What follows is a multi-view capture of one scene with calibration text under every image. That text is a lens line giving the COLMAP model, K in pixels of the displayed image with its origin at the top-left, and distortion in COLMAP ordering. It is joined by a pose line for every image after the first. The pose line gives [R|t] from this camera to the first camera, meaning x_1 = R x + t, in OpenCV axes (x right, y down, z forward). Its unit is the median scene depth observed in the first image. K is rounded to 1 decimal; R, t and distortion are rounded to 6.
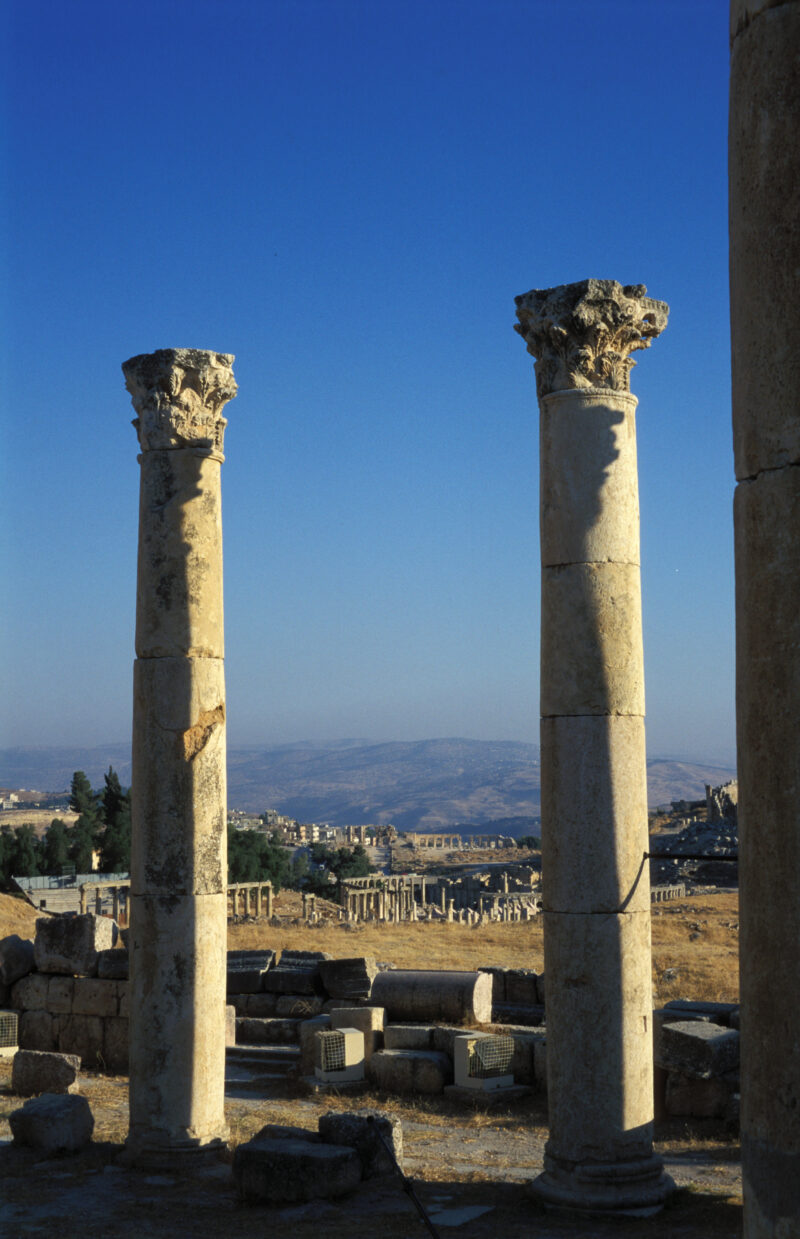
lens RADIAL K [[1957.1, 0, 400.1], [0, 1957.1, 570.0], [0, 0, 1]] dist [0.002336, -0.018791]
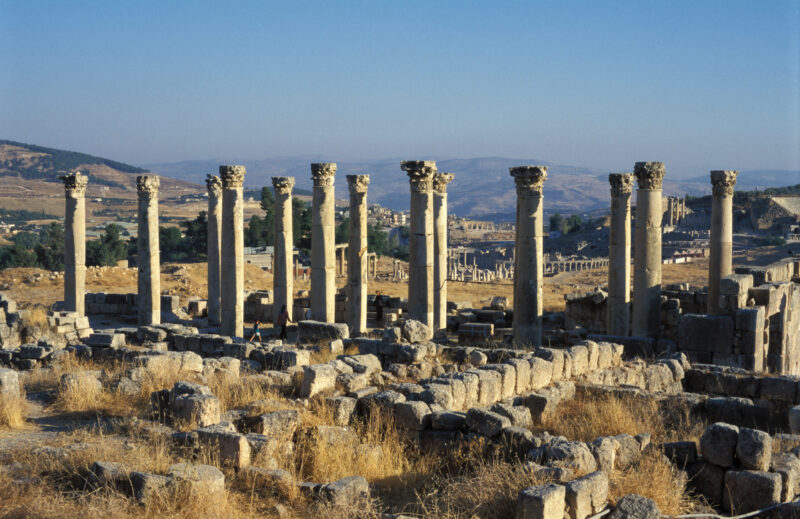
lens RADIAL K [[1263.6, 0, 400.0], [0, 1263.6, 259.5], [0, 0, 1]] dist [0.002336, -0.018791]
pose [[0.998766, 0.019574, -0.045638, 0.007022], [-0.011704, 0.985934, 0.166726, -0.021687], [0.048259, -0.165986, 0.984946, -0.107451]]
